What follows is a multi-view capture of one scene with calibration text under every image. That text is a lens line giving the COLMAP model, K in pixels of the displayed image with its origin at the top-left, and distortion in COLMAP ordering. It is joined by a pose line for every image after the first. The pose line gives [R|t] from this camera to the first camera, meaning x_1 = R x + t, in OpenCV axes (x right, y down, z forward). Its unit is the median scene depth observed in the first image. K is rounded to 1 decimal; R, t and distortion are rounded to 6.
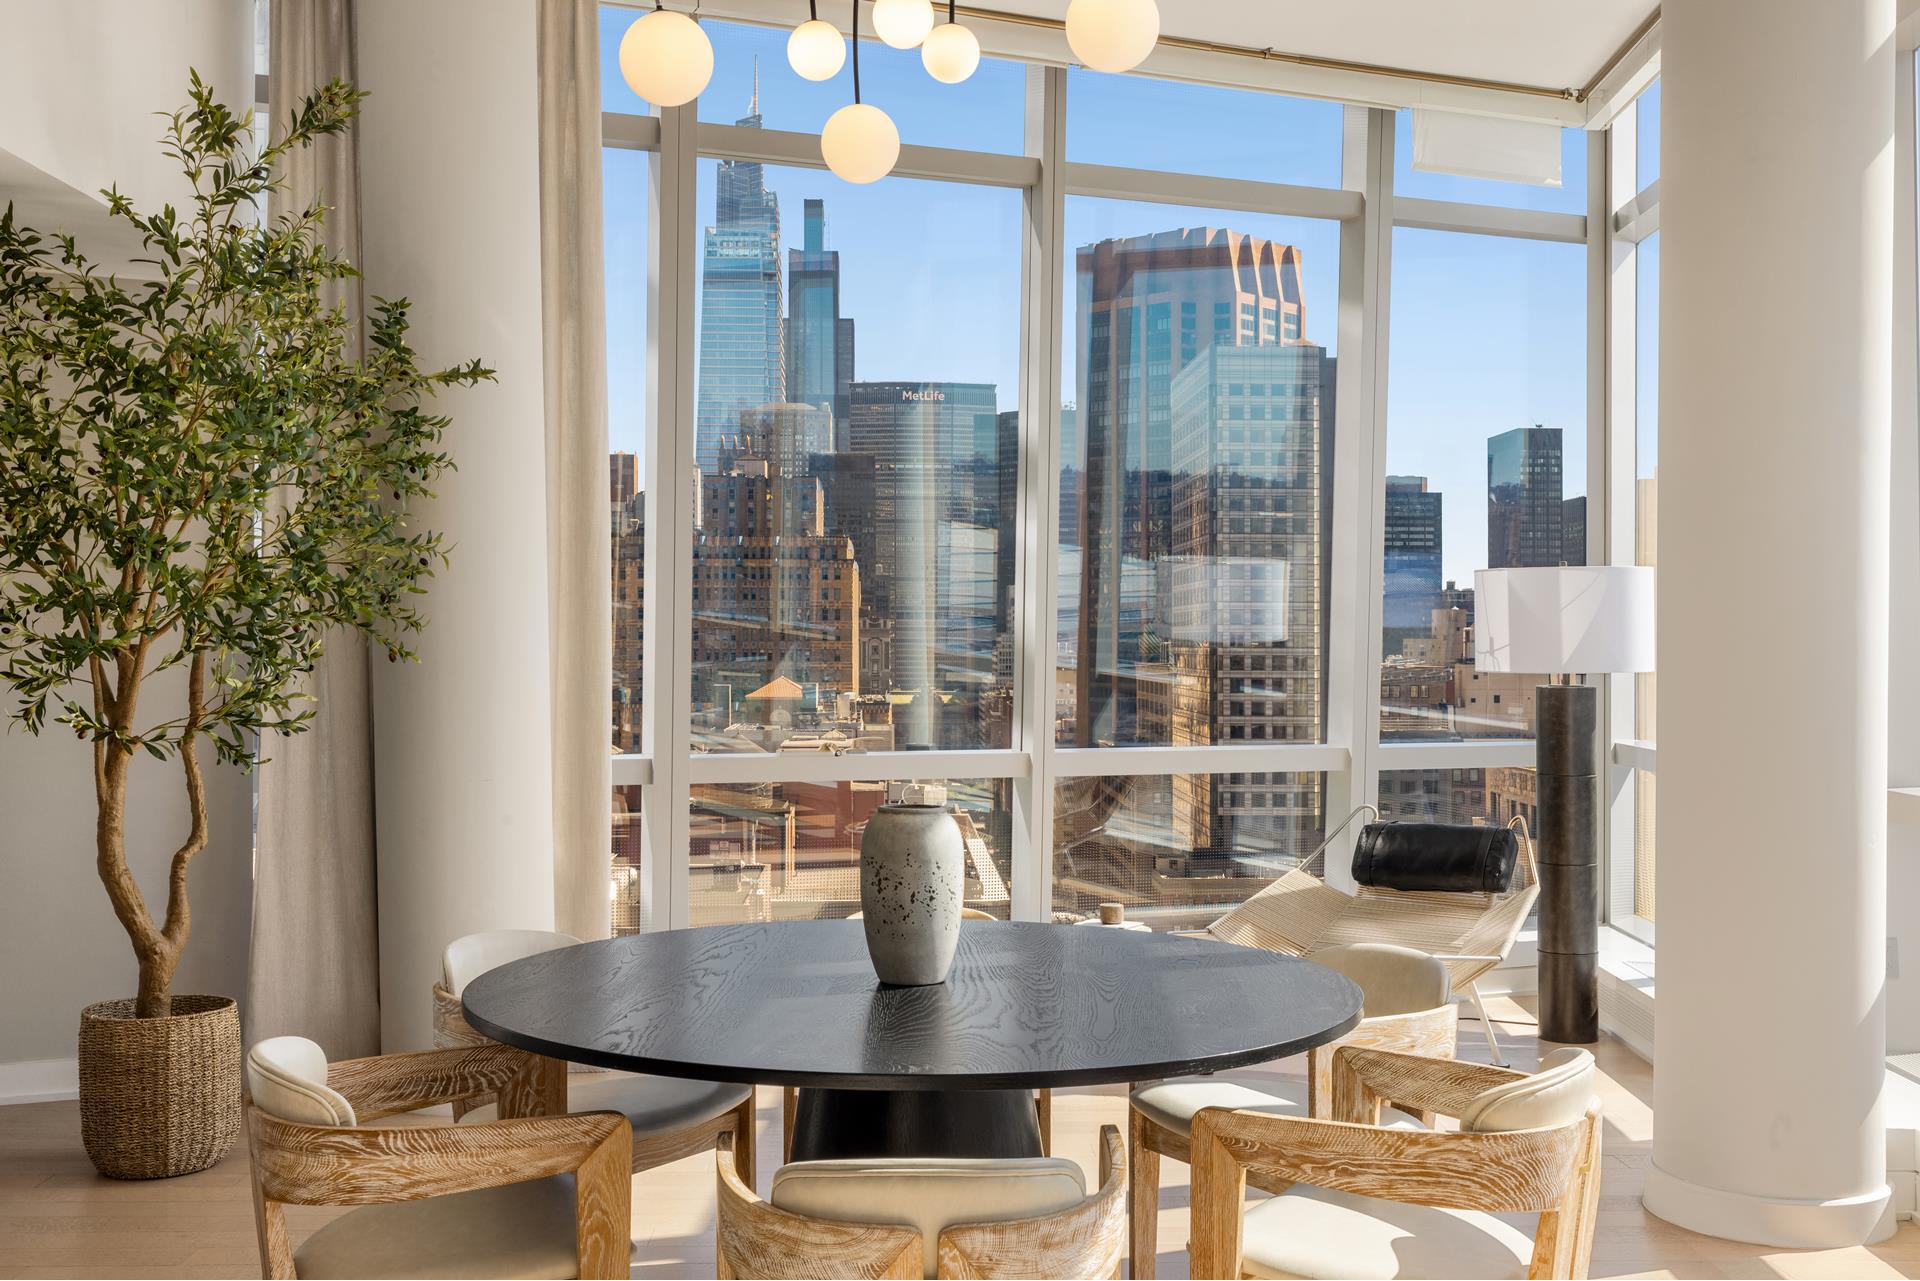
lens RADIAL K [[1981.5, 0, 965.1], [0, 1981.5, 645.4], [0, 0, 1]] dist [0.021236, 0.000000]
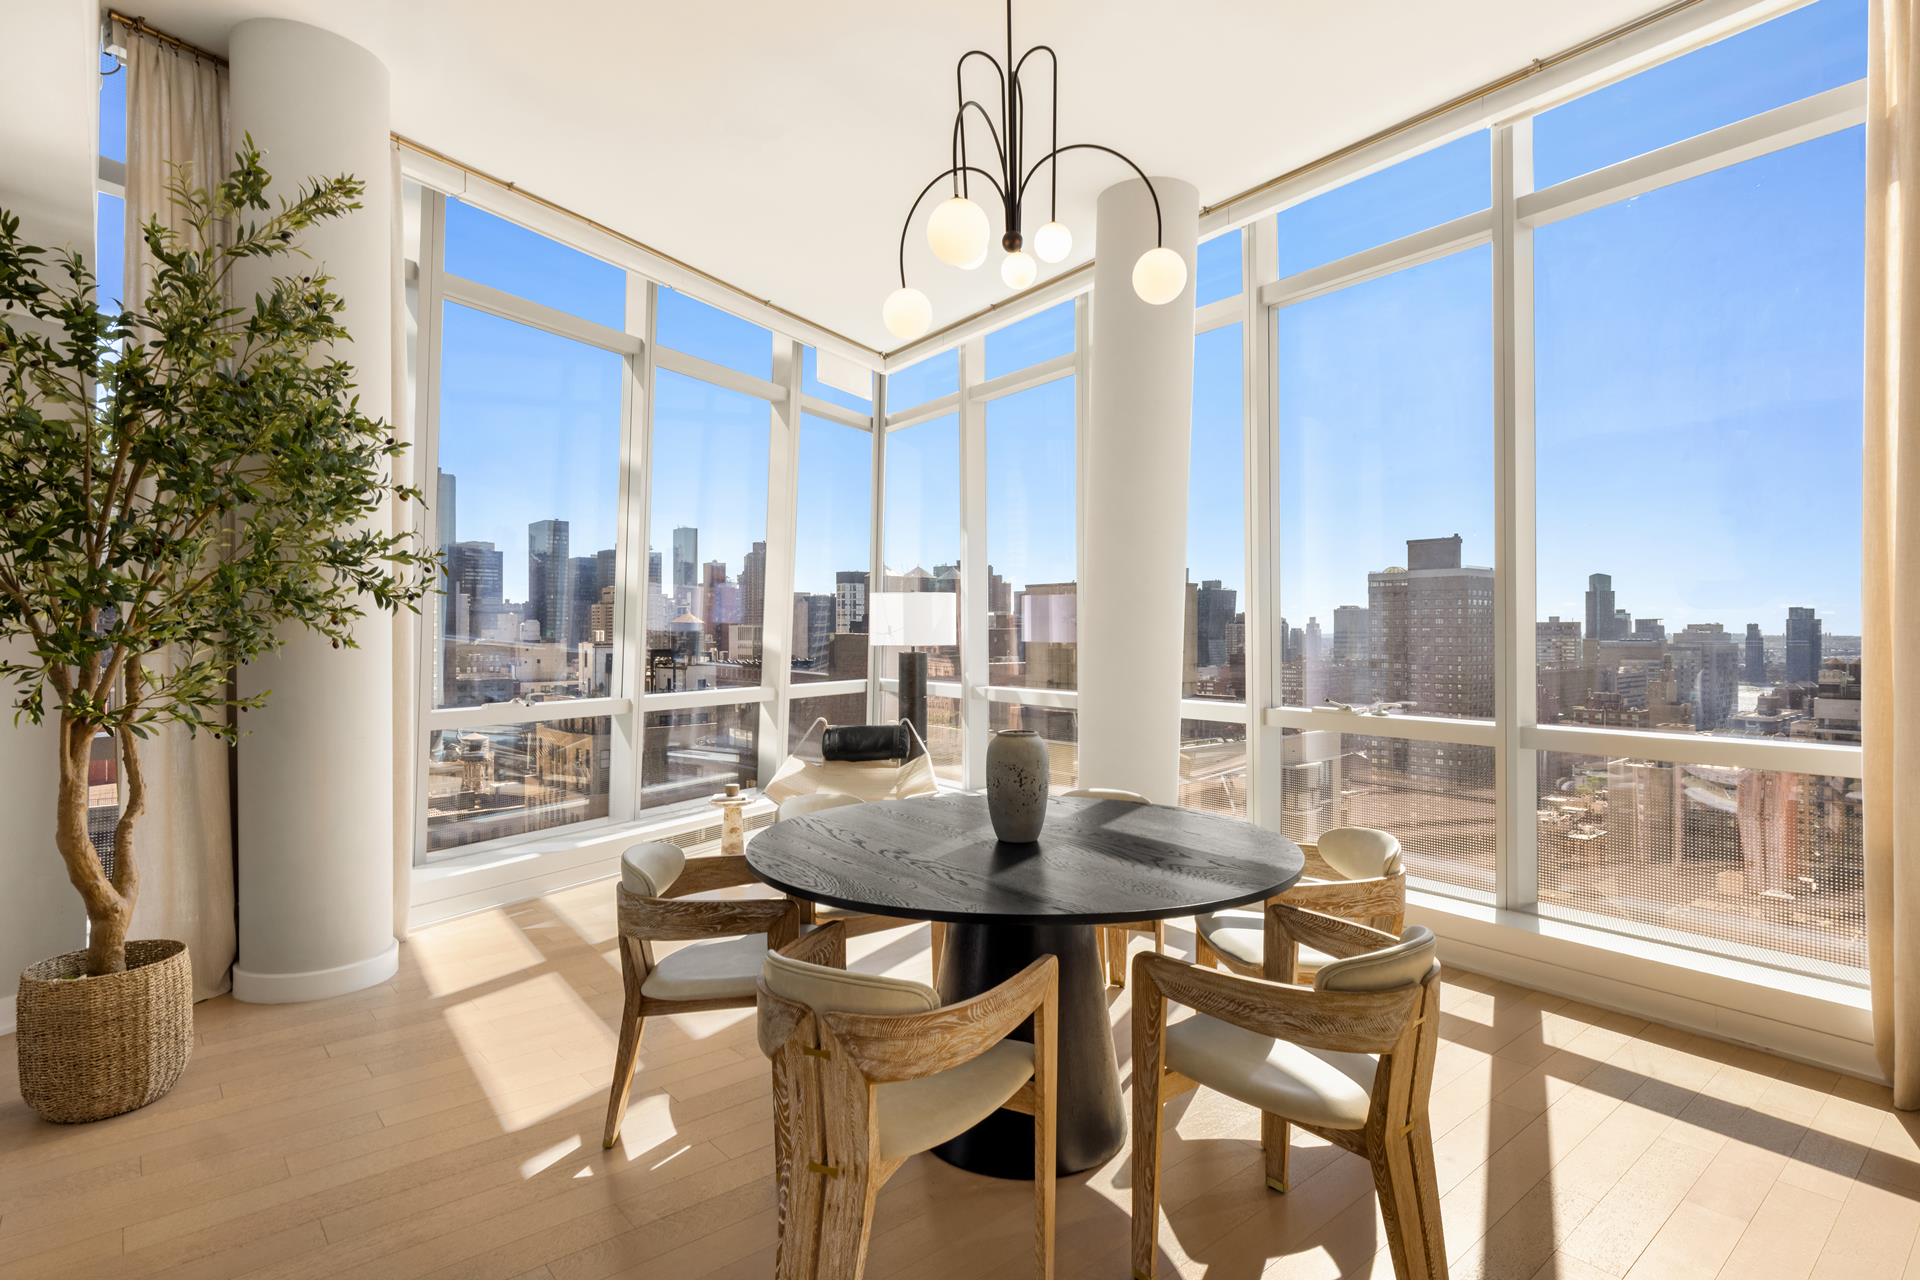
lens RADIAL K [[987.9, 0, 955.1], [0, 987.9, 635.1], [0, 0, 1]] dist [0.002880, -0.001121]
pose [[0.783973, -0.006338, 0.620762, -0.264340], [0.005127, 0.999980, 0.003735, -0.000243], [-0.620773, 0.000255, 0.783990, 0.187932]]
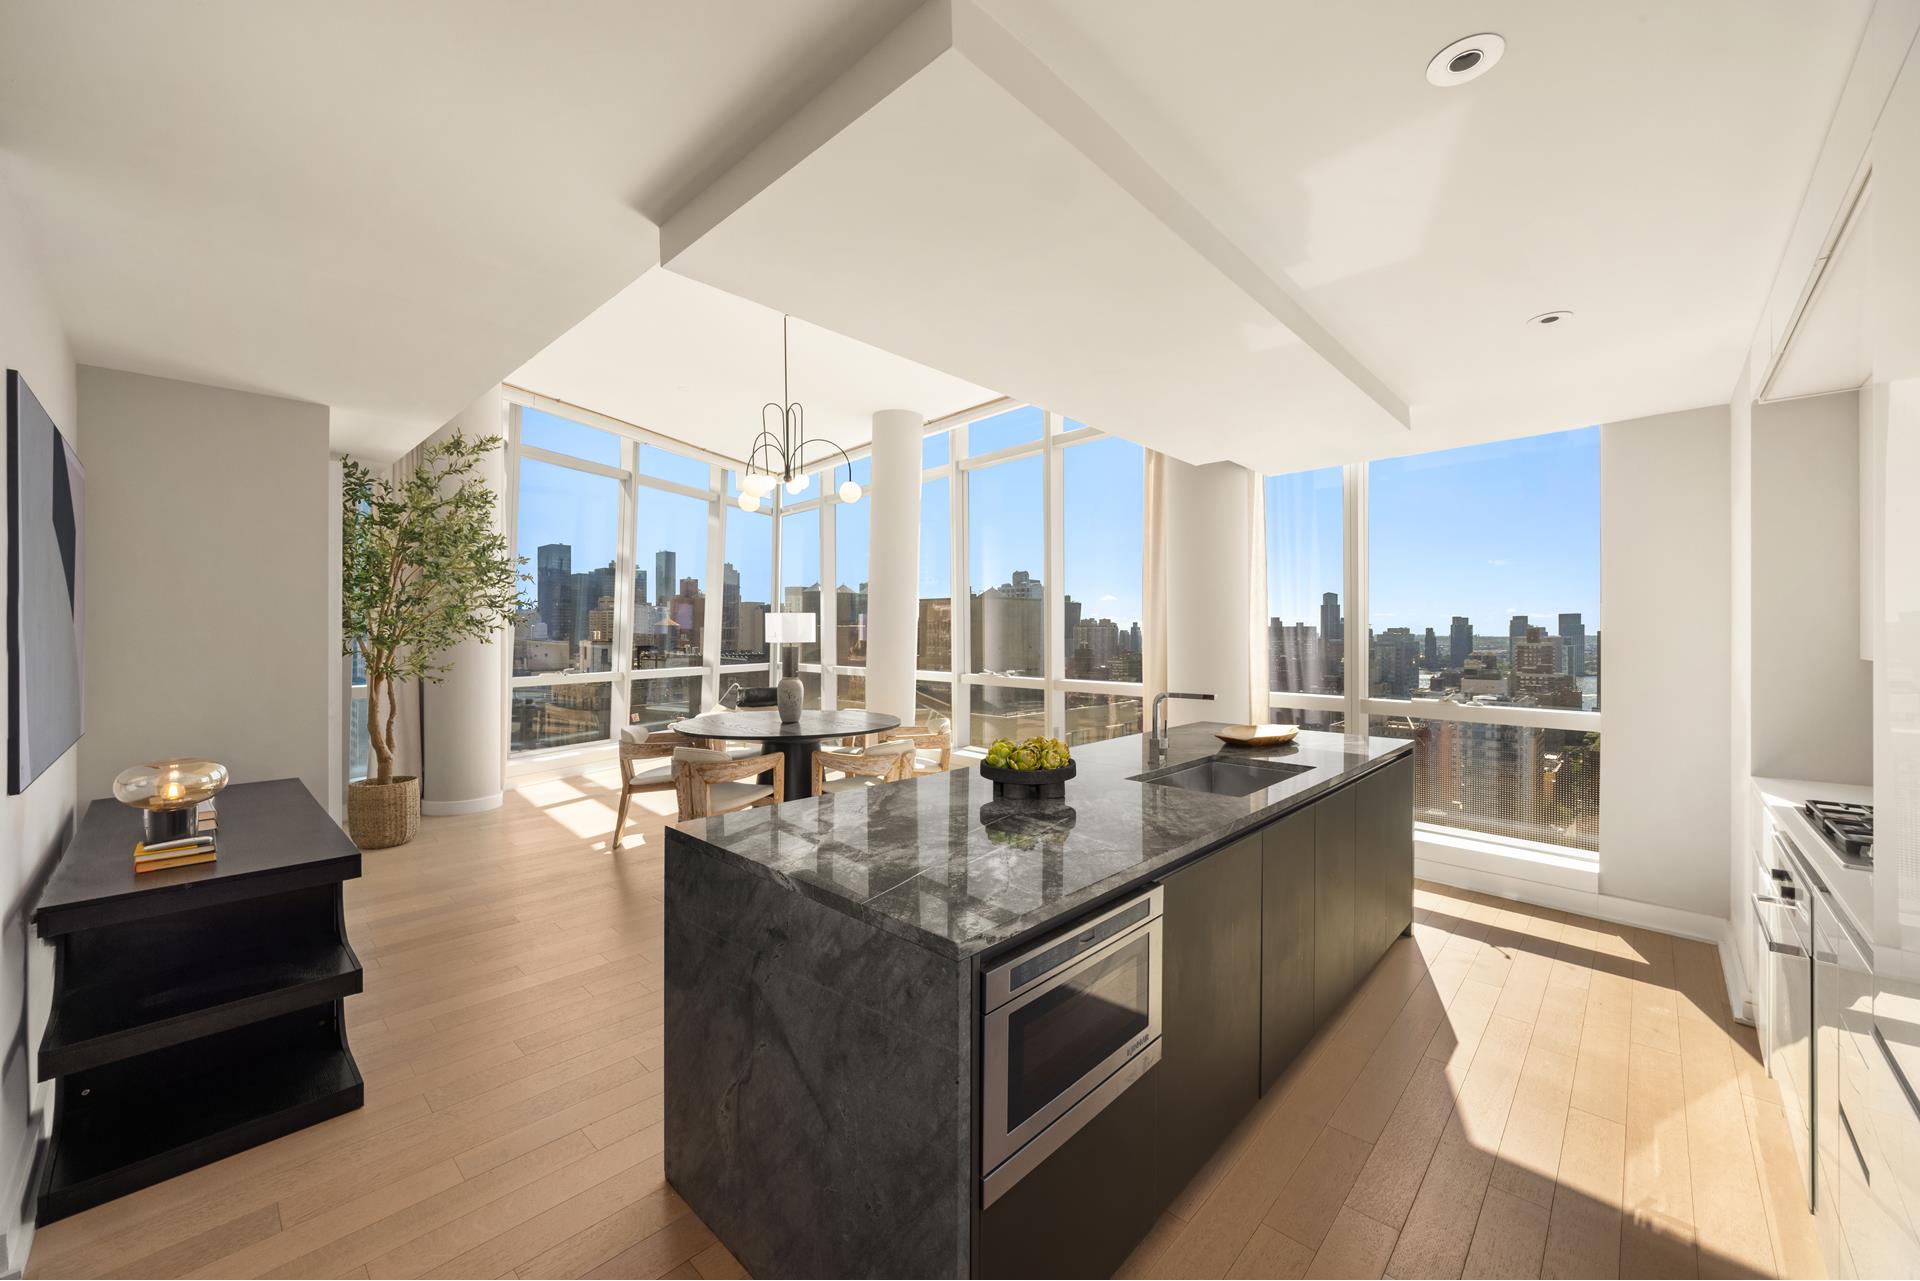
lens RADIAL K [[737.4, 0, 962.5], [0, 737.4, 636.4], [0, 0, 1]] dist [-0.003683, -0.000352]
pose [[0.706508, -0.006633, 0.707674, -0.384478], [0.002678, 0.999974, 0.006700, -0.004740], [-0.707700, -0.002838, 0.706508, -0.129233]]
